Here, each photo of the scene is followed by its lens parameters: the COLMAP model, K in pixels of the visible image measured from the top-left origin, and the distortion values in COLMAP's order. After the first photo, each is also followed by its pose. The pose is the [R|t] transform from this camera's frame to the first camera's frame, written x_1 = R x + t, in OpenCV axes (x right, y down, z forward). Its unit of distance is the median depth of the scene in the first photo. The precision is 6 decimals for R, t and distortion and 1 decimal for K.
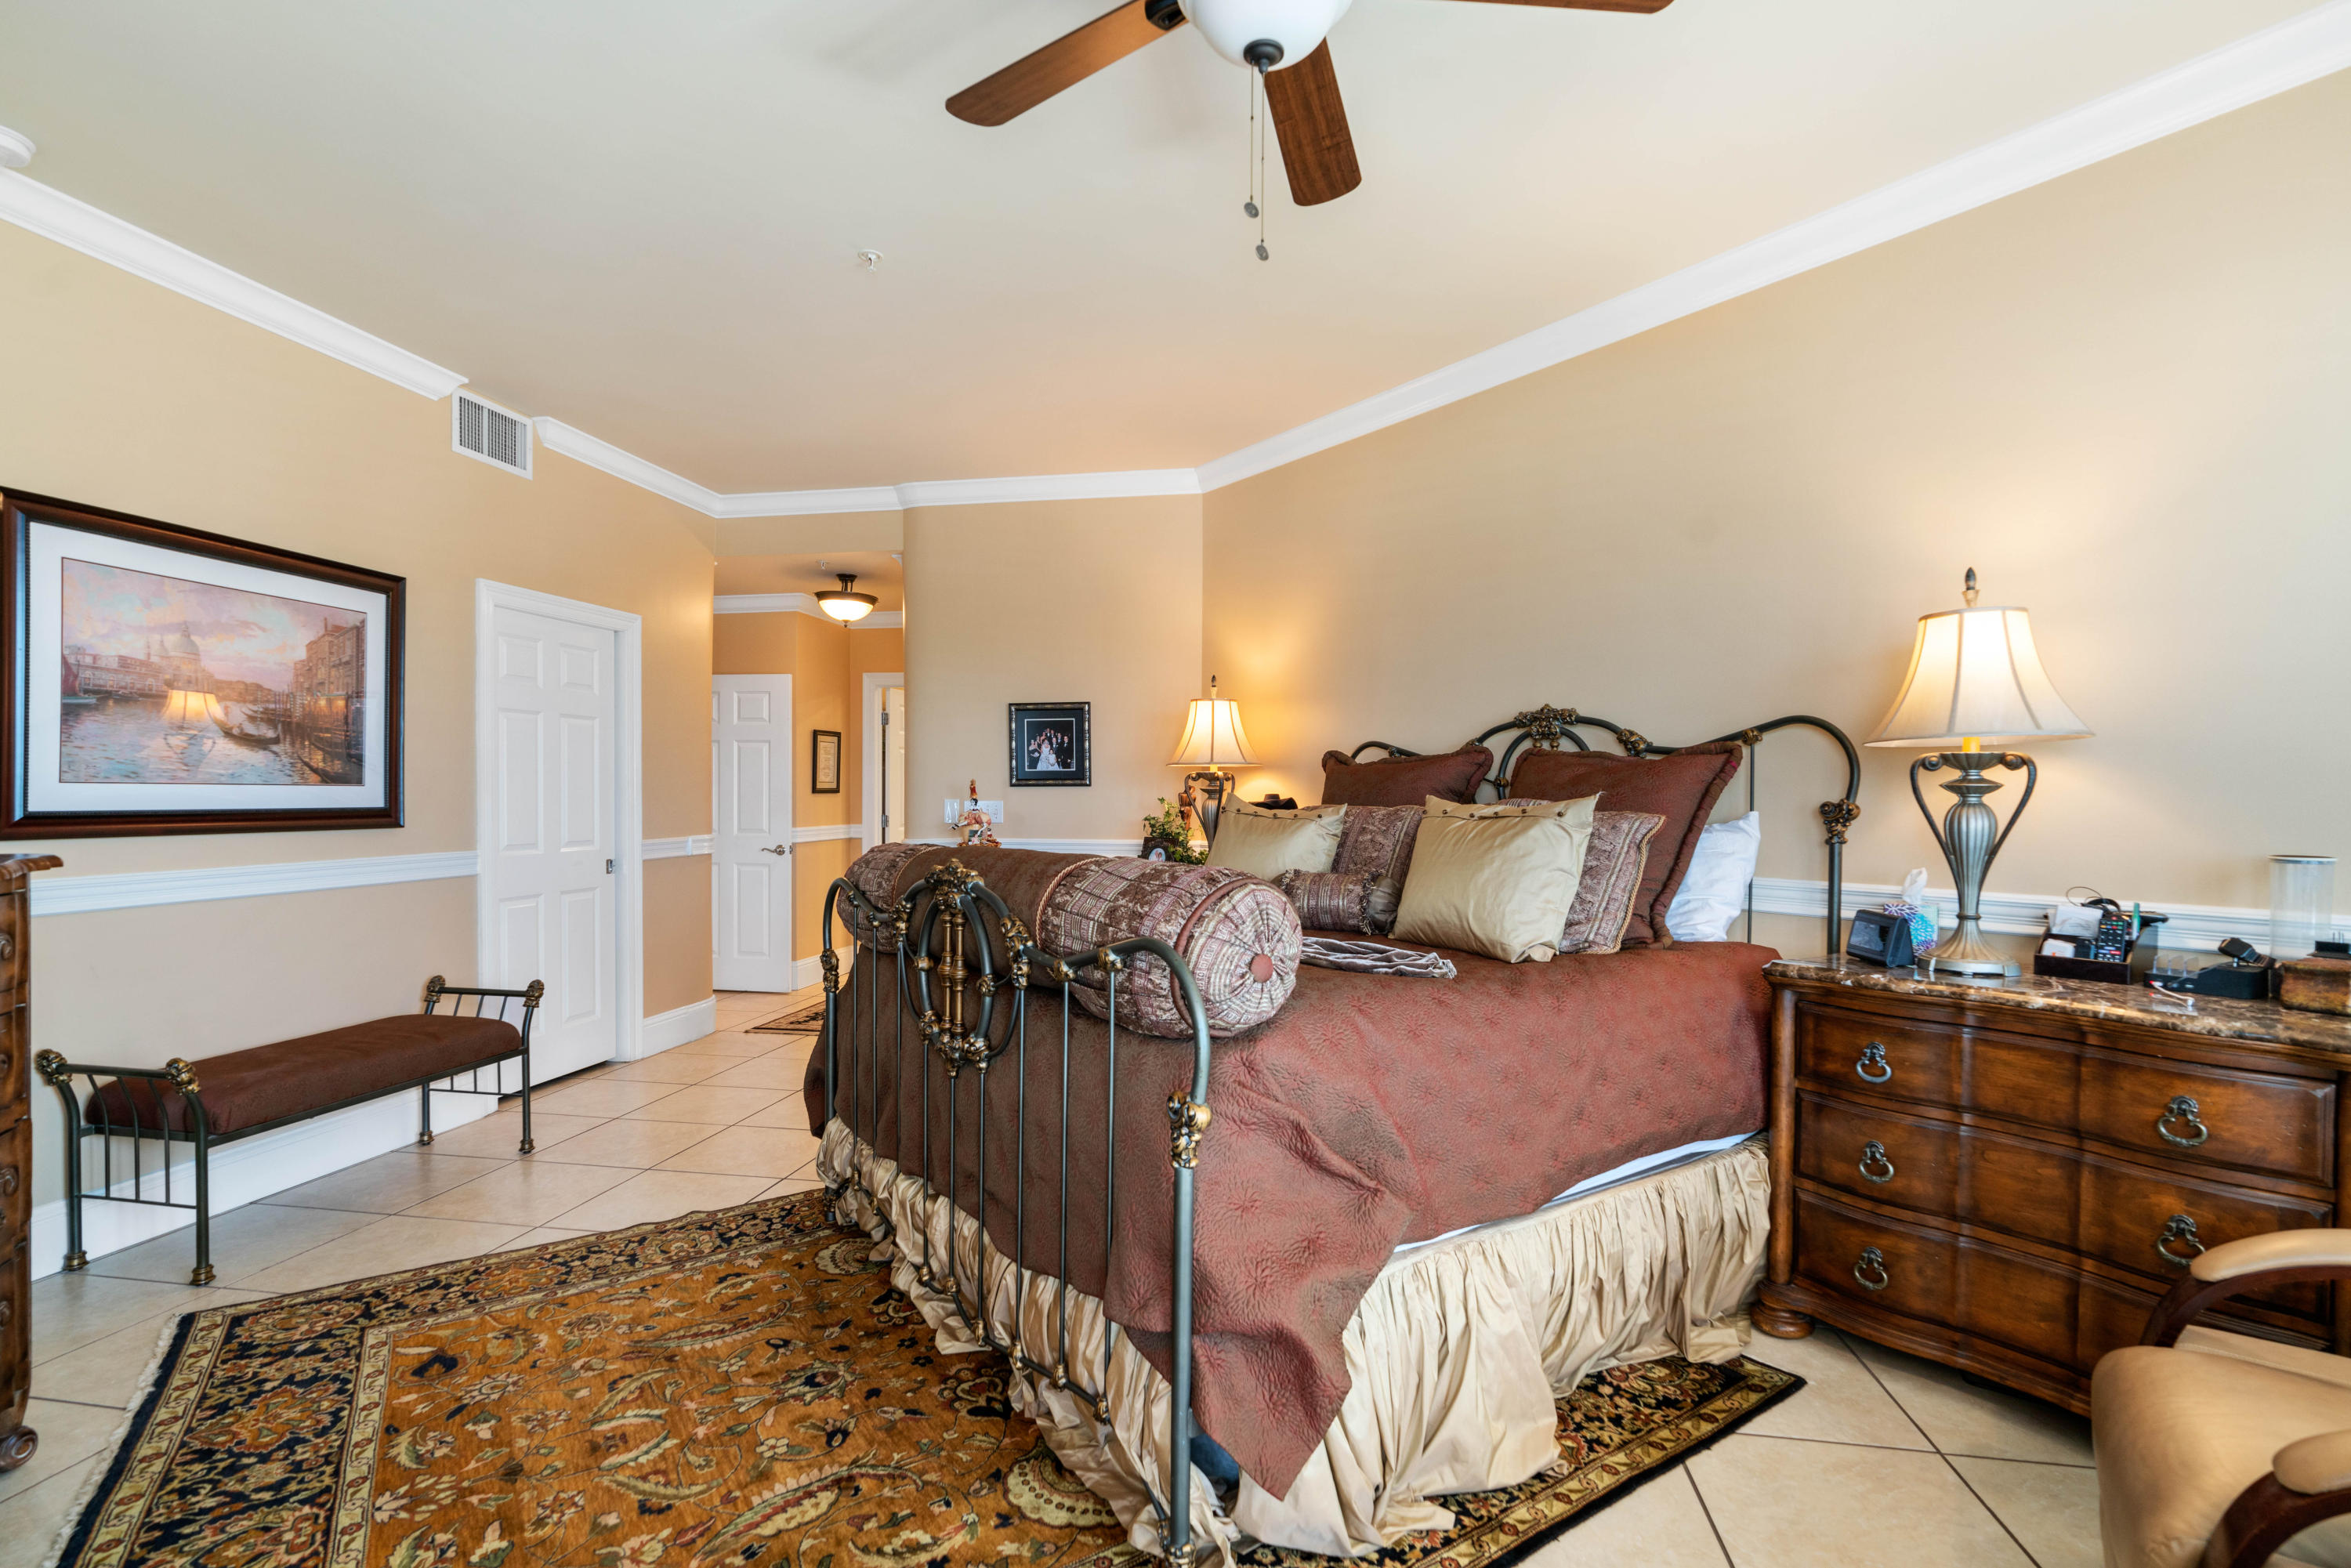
lens RADIAL K [[1069.3, 0, 1180.7], [0, 1069.3, 792.8], [0, 0, 1]] dist [0.000830, 0.000189]
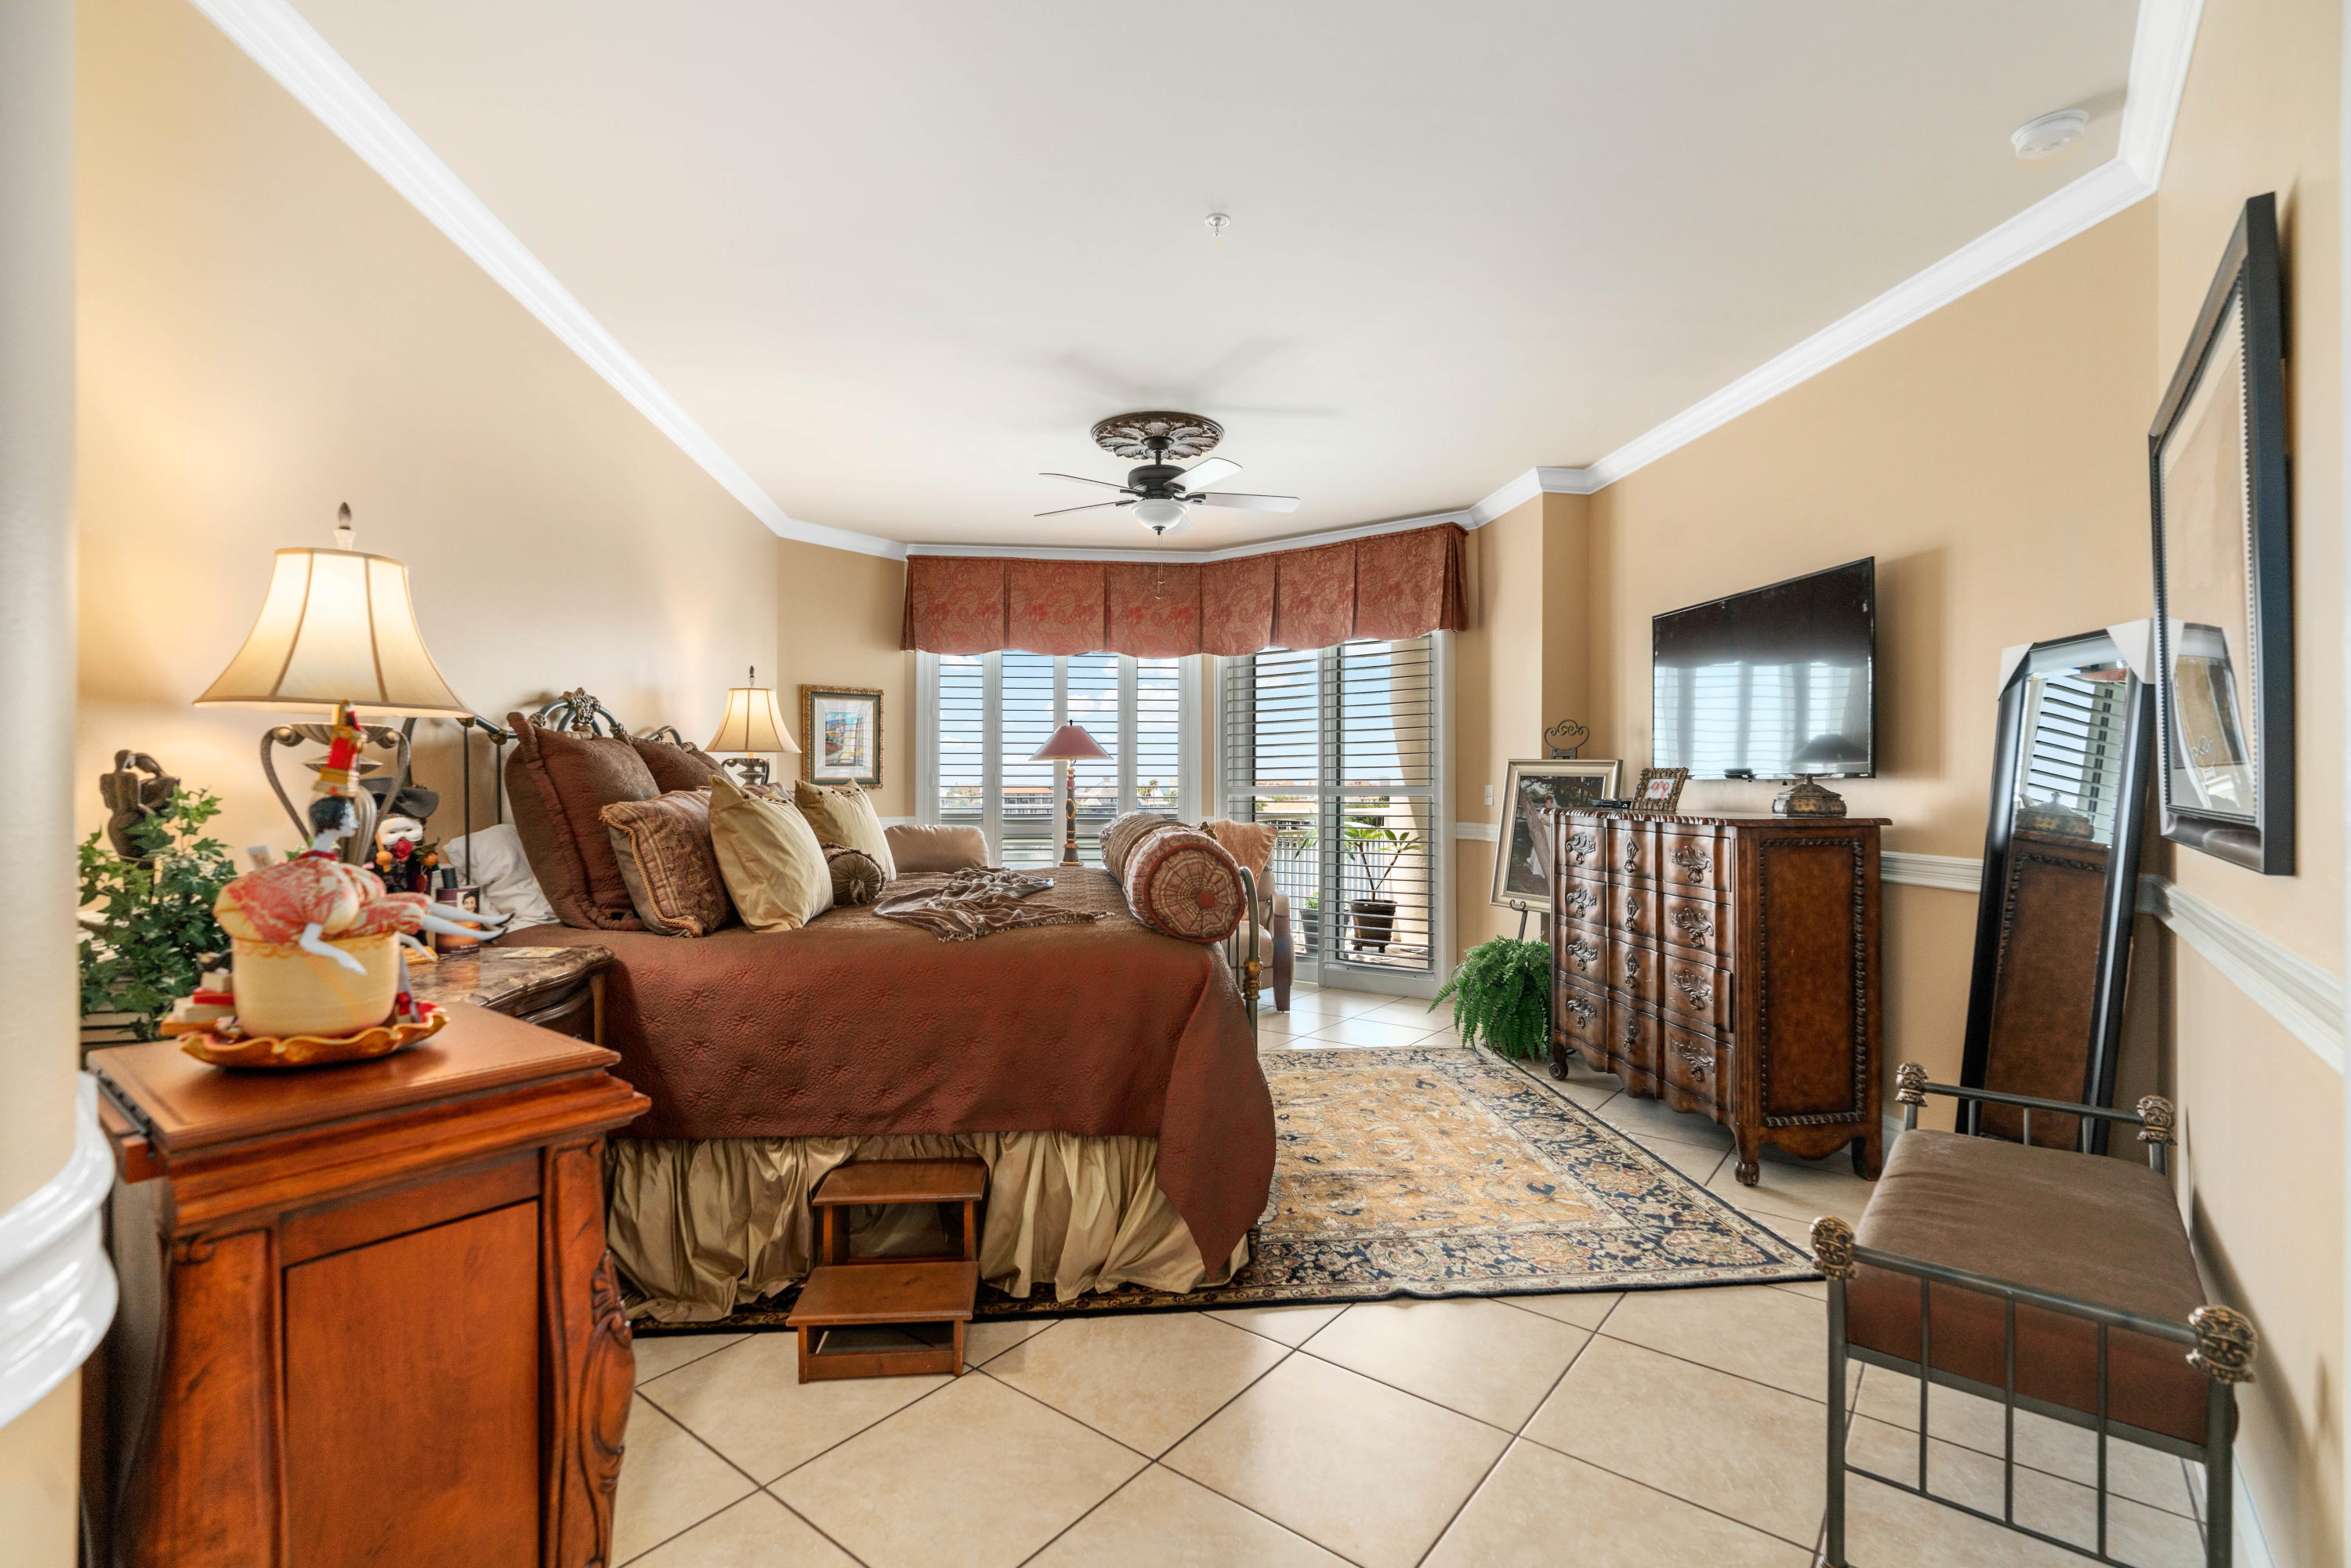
lens RADIAL K [[1069.3, 0, 1176.9], [0, 1069.3, 784.7], [0, 0, 1]] dist [0.000830, 0.000189]
pose [[-0.878413, -0.011700, 0.477759, -0.884776], [-0.010855, 0.999931, 0.004529, 0.008506], [-0.477779, -0.001208, -0.878479, 2.313192]]
